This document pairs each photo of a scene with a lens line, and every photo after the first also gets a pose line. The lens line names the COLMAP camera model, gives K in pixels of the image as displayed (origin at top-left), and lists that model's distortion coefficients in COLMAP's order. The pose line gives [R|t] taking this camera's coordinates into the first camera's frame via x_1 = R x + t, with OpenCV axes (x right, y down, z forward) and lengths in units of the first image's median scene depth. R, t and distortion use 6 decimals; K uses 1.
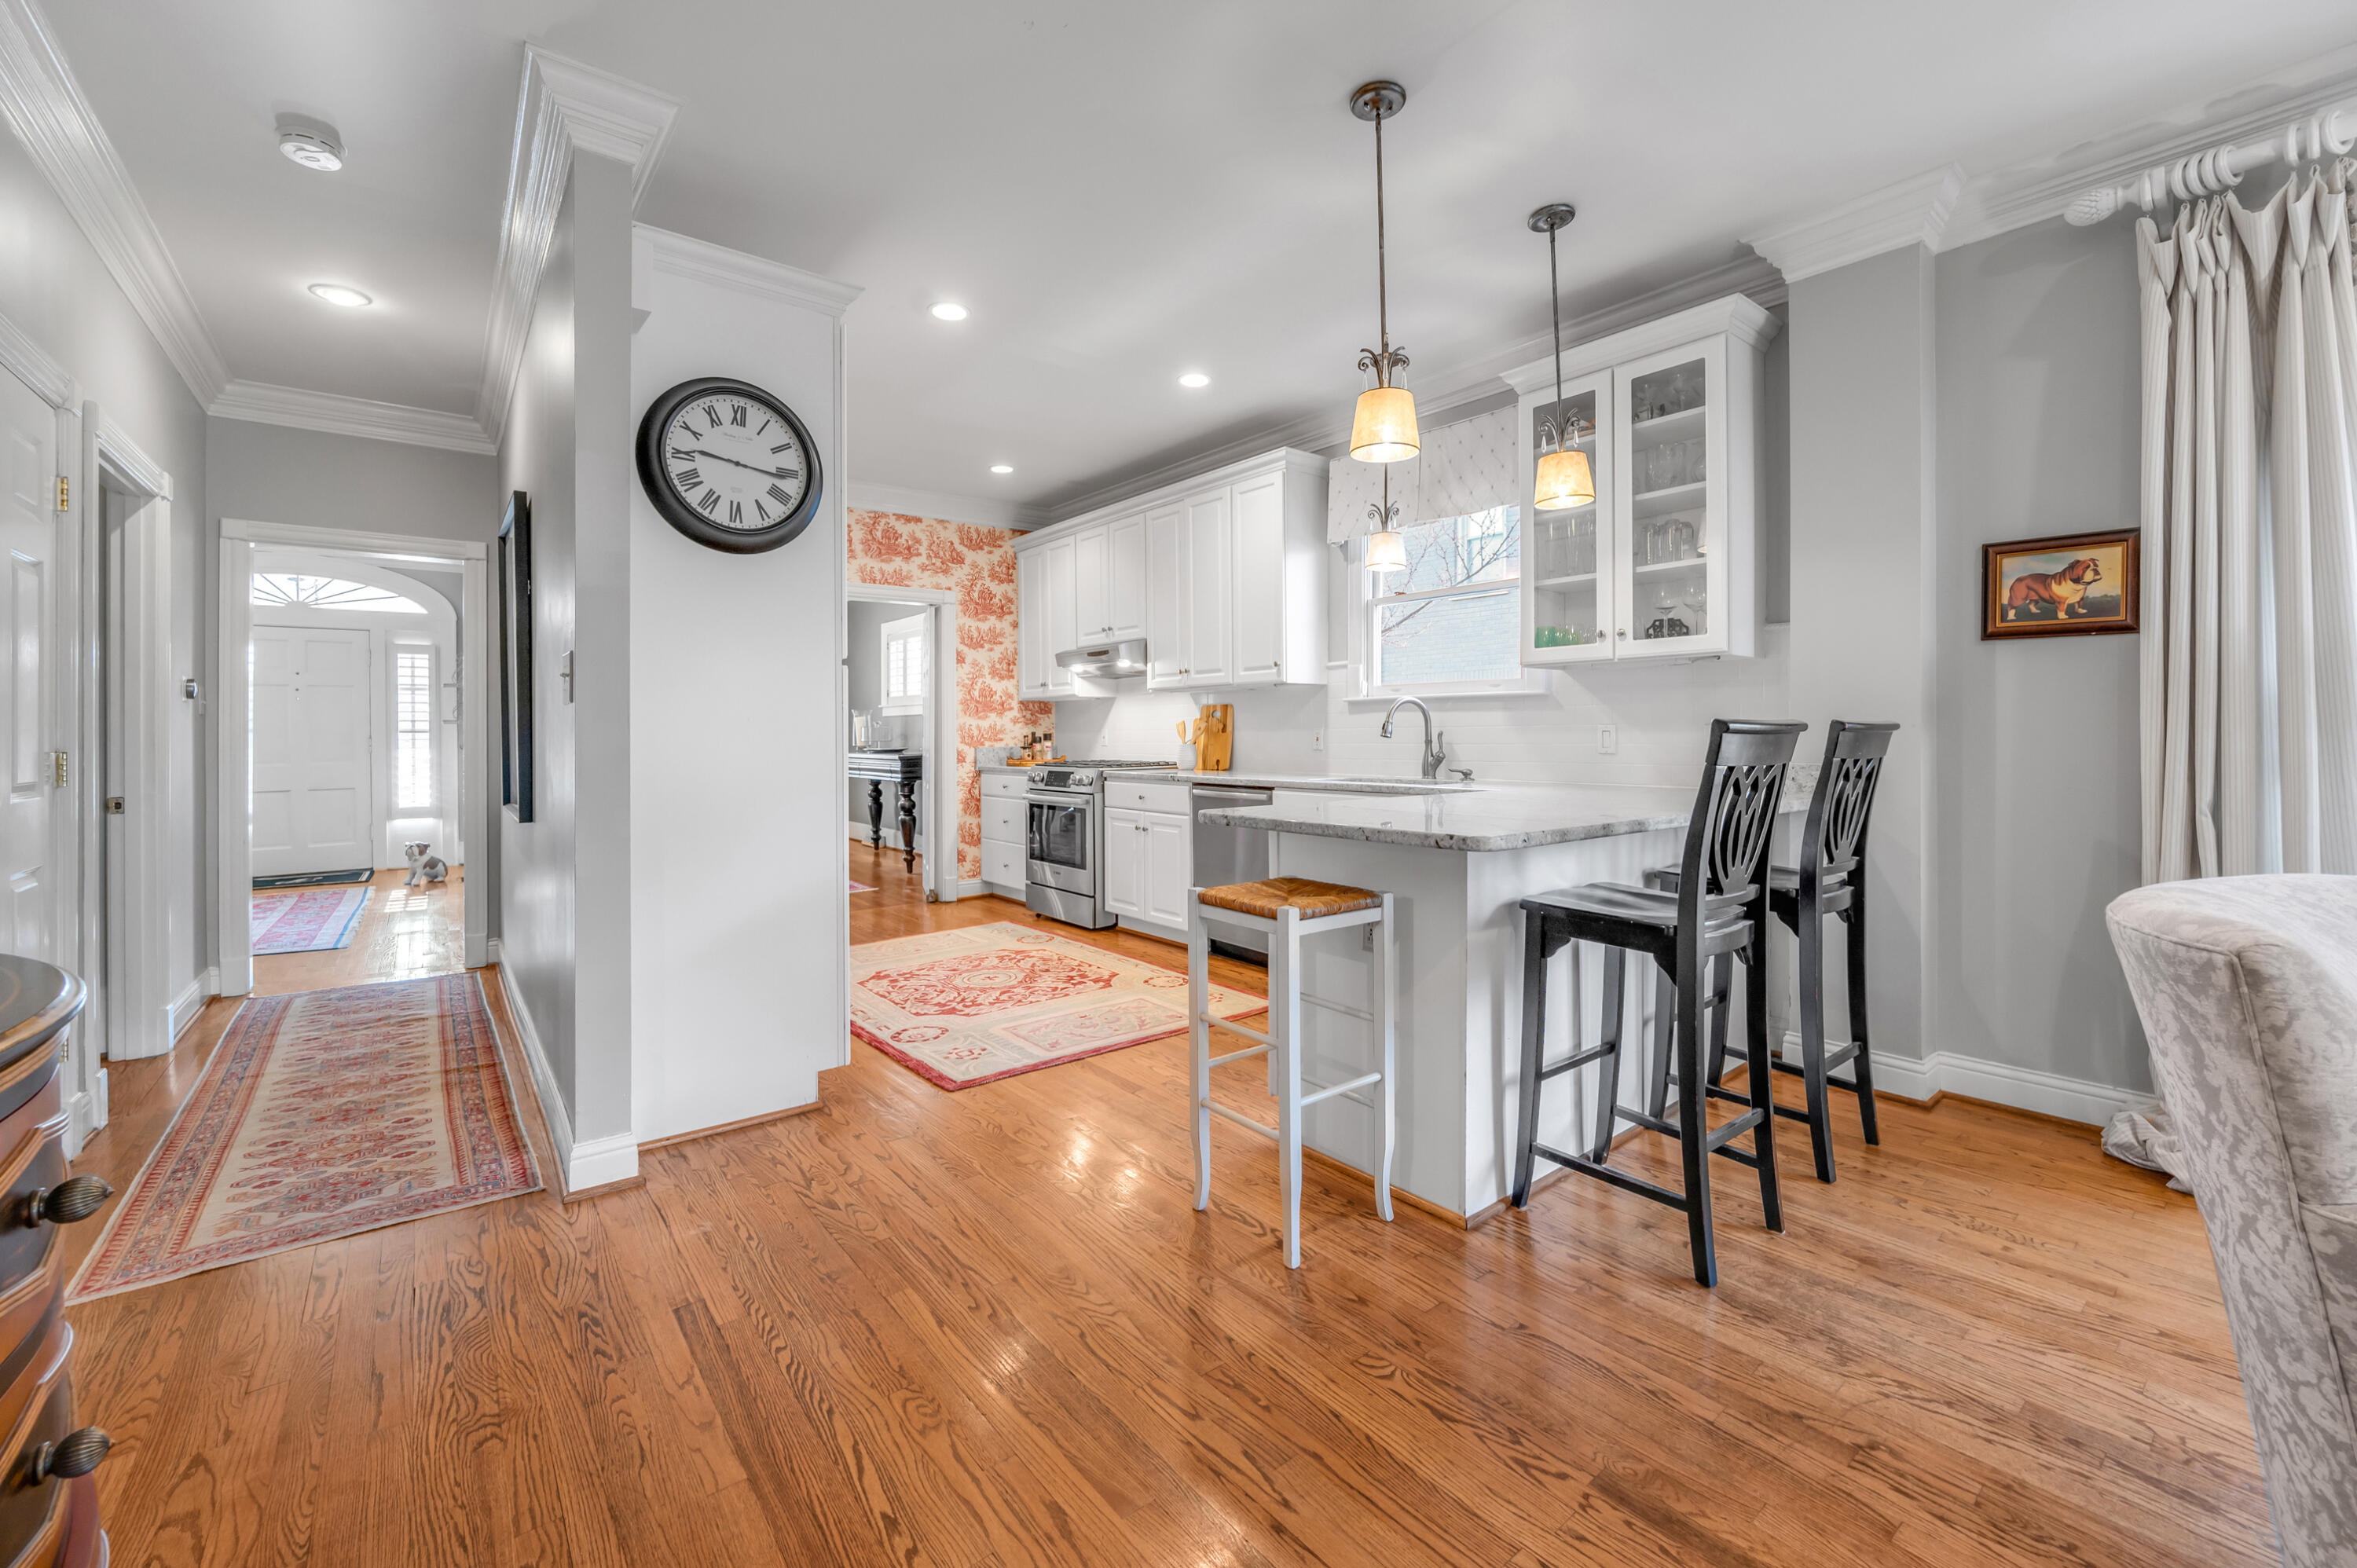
lens RADIAL K [[966.2, 0, 1182.8], [0, 966.2, 731.8], [0, 0, 1]] dist [-0.000375, -0.000037]
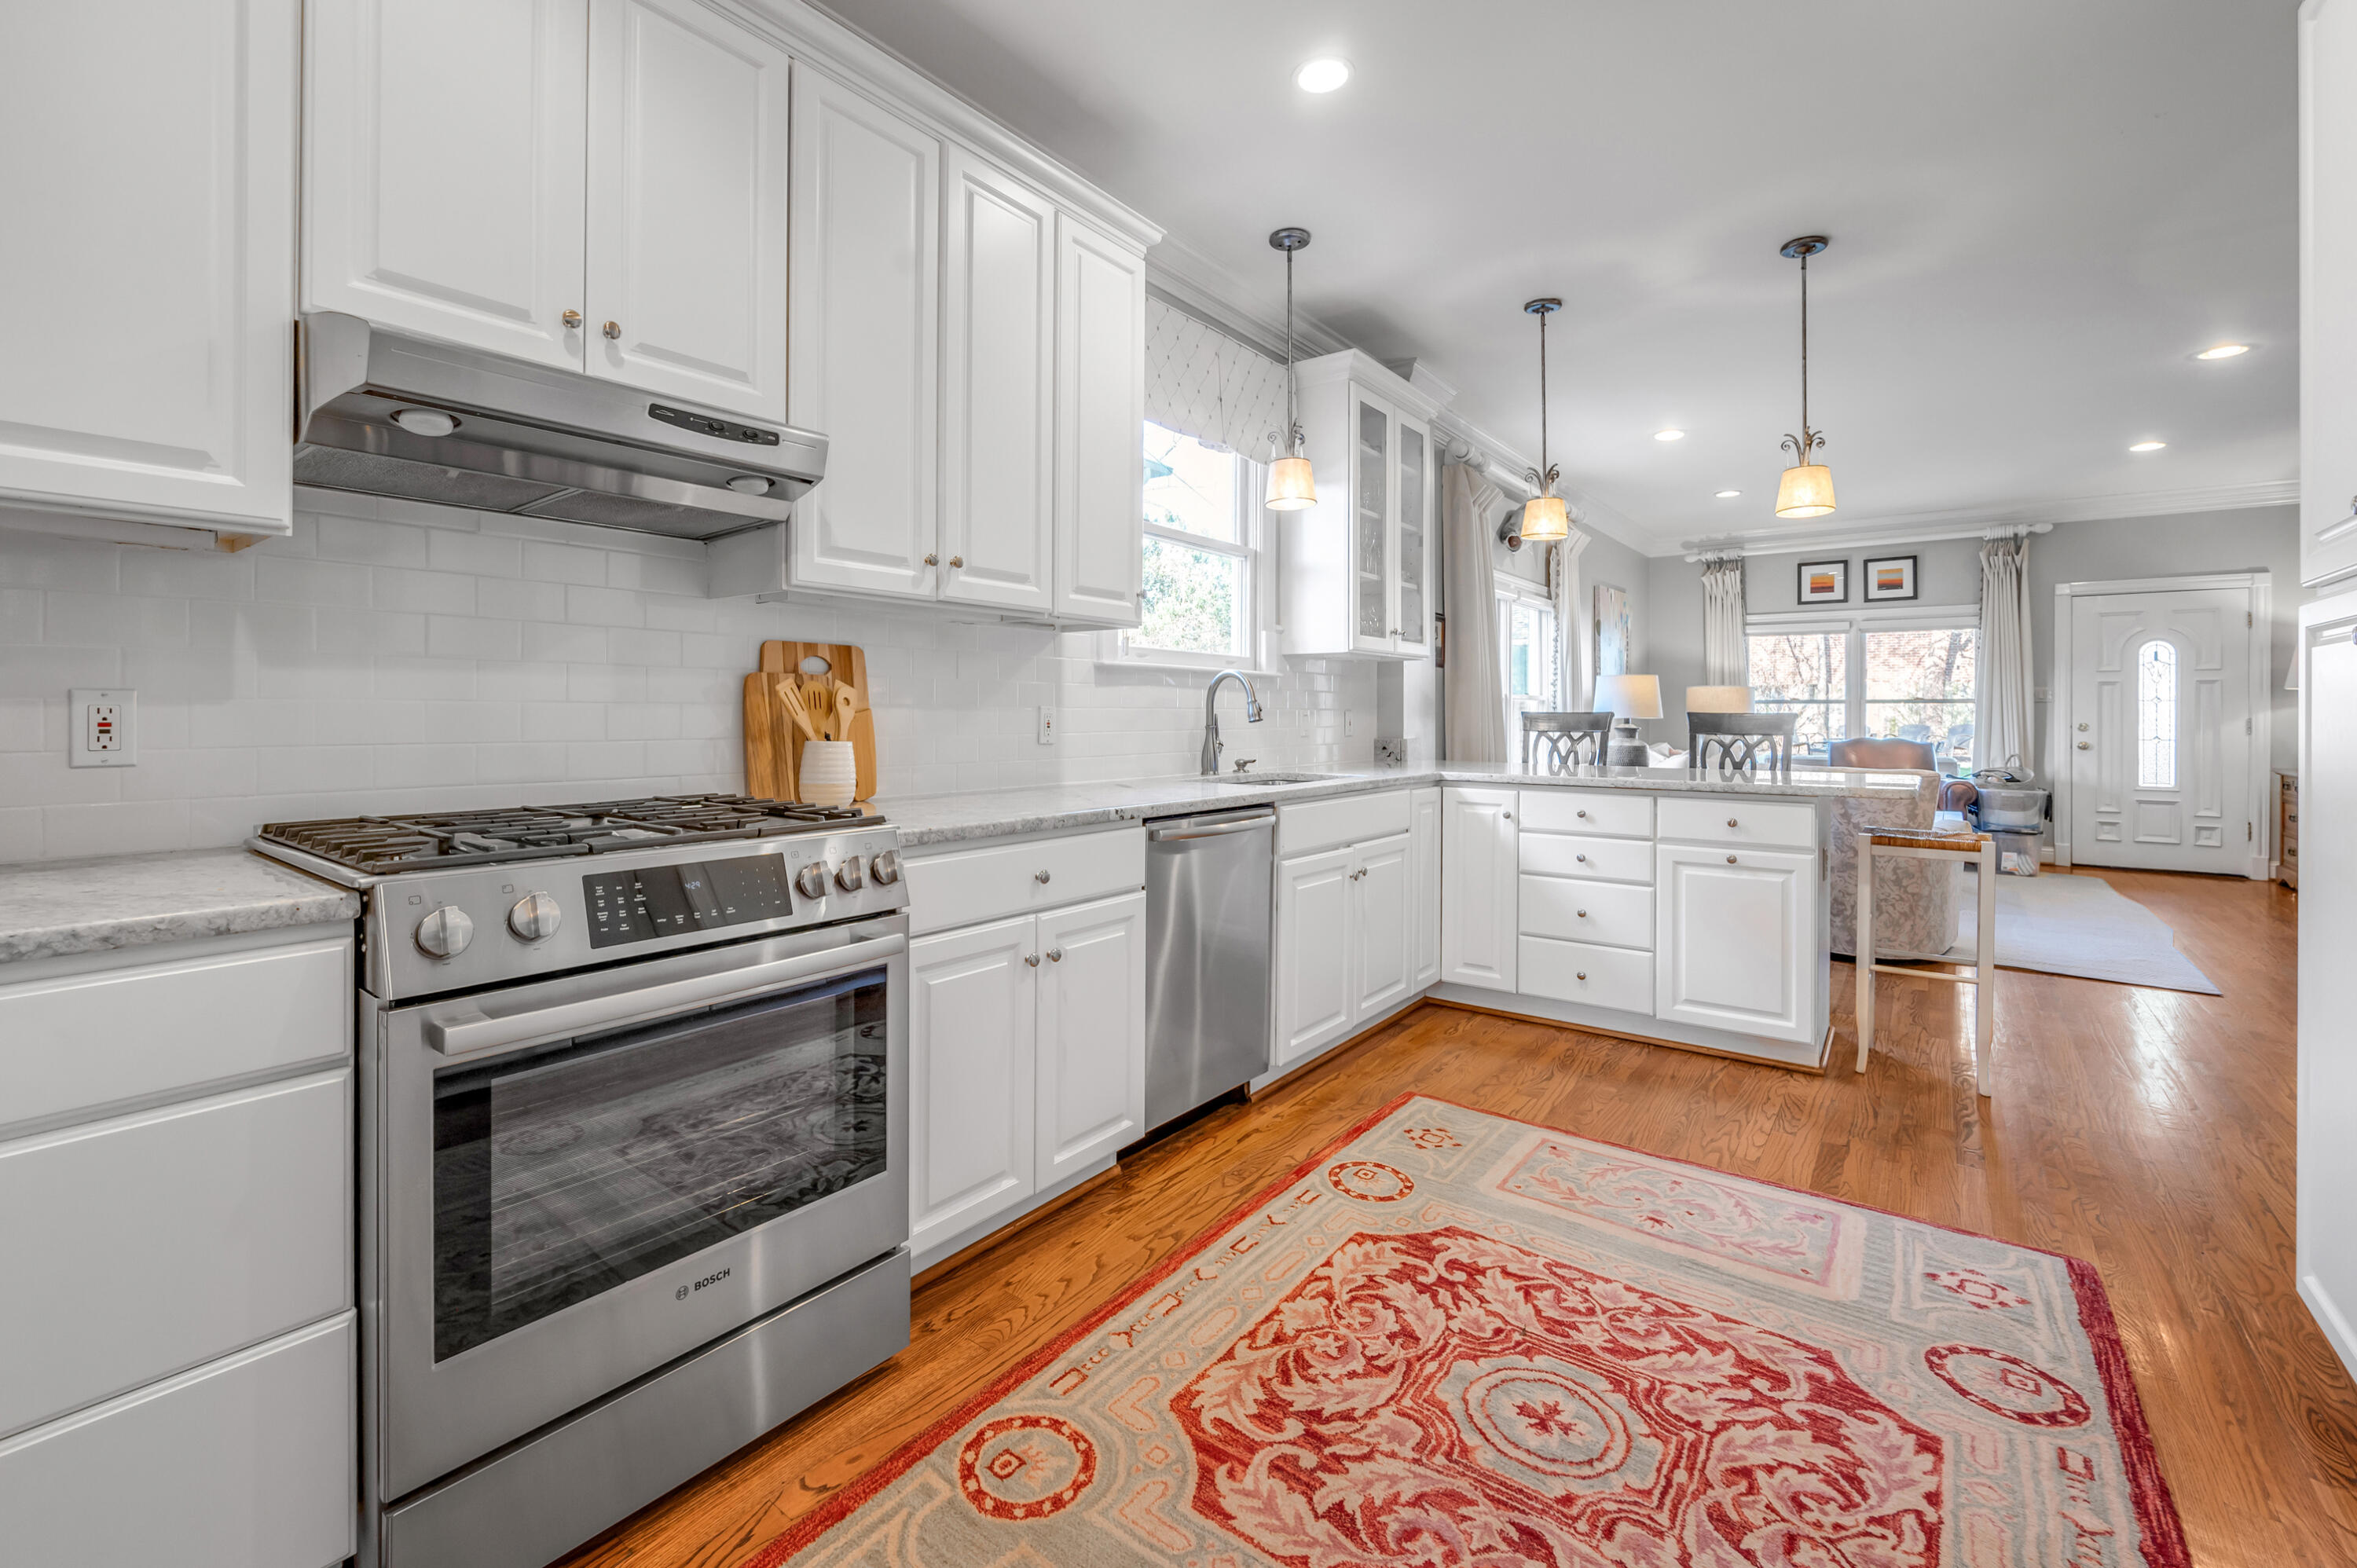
lens RADIAL K [[1010.5, 0, 1147.6], [0, 1010.5, 706.9], [0, 0, 1]] dist [-0.002311, -0.000027]
pose [[-0.236531, 0.011679, 0.971554, -0.365263], [-0.006068, 0.999890, -0.013497, 0.003685], [-0.971605, -0.009088, -0.236435, 0.860241]]
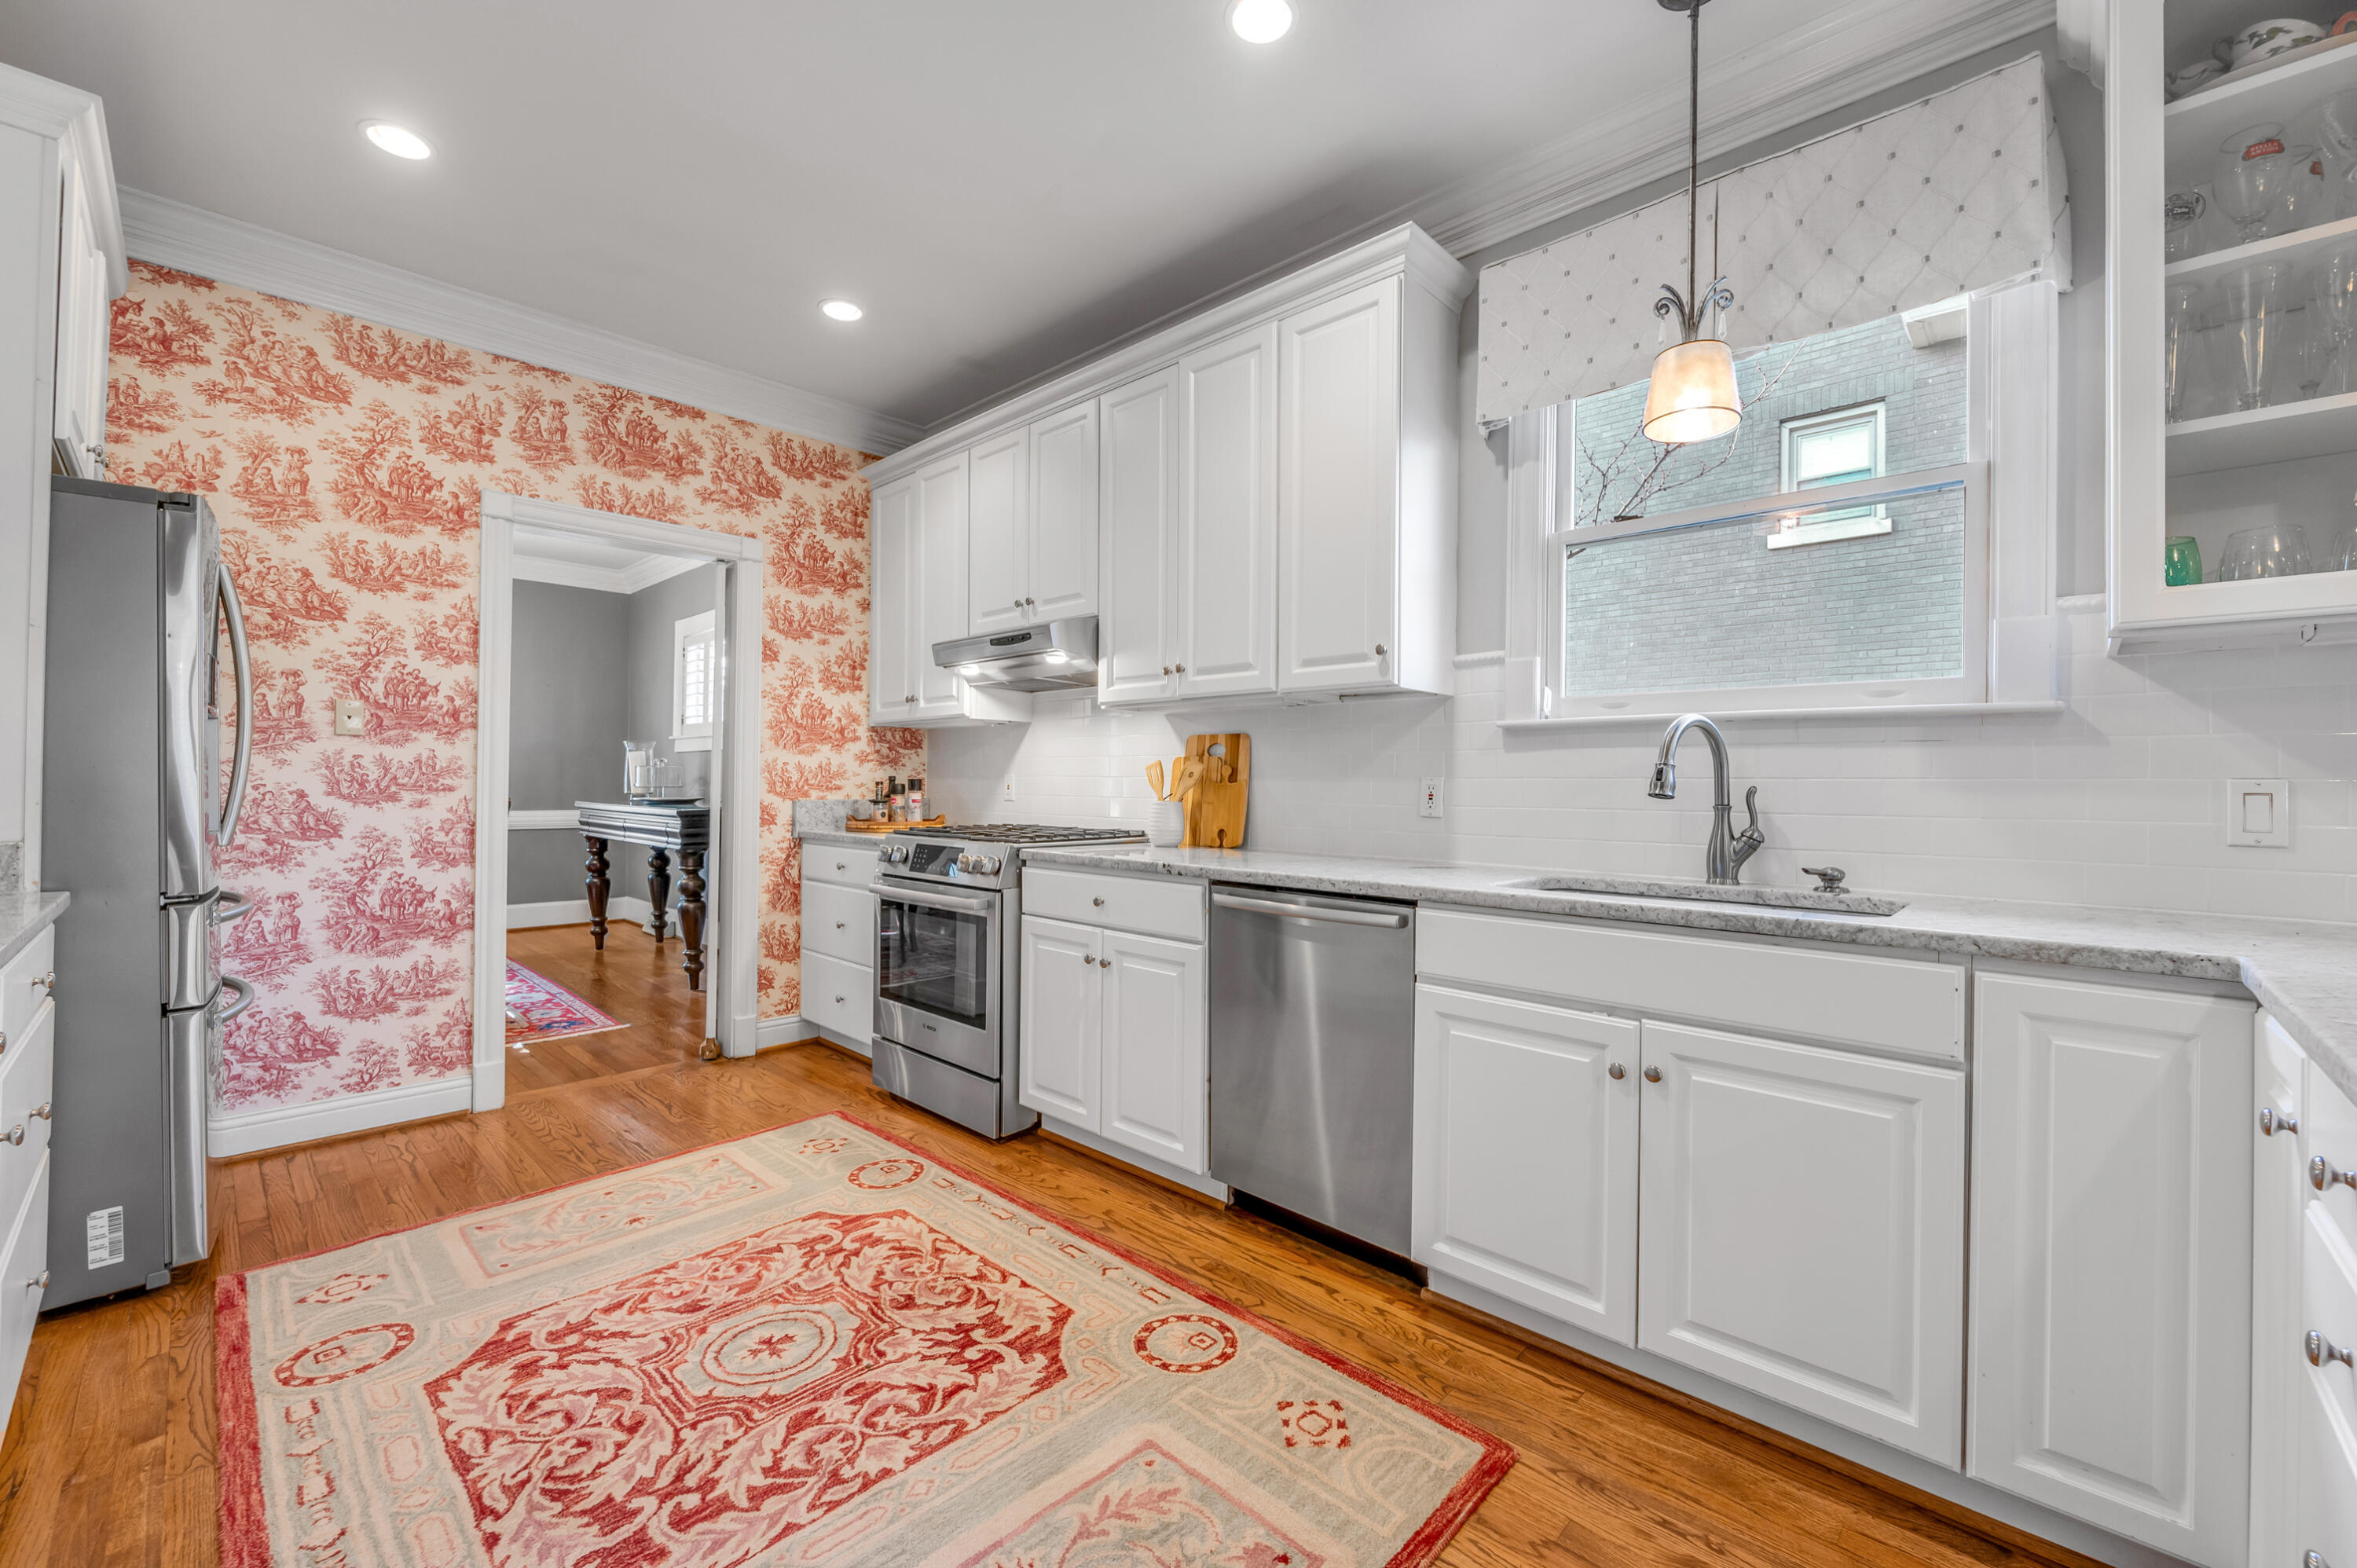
lens RADIAL K [[955.8, 0, 1182.9], [0, 955.8, 774.7], [0, 0, 1]] dist [-0.001265, -0.000177]
pose [[0.990343, 0.017608, 0.137517, -0.057206], [-0.016497, 0.999821, -0.009216, 0.001815], [-0.137655, 0.006859, 0.990457, 0.387958]]
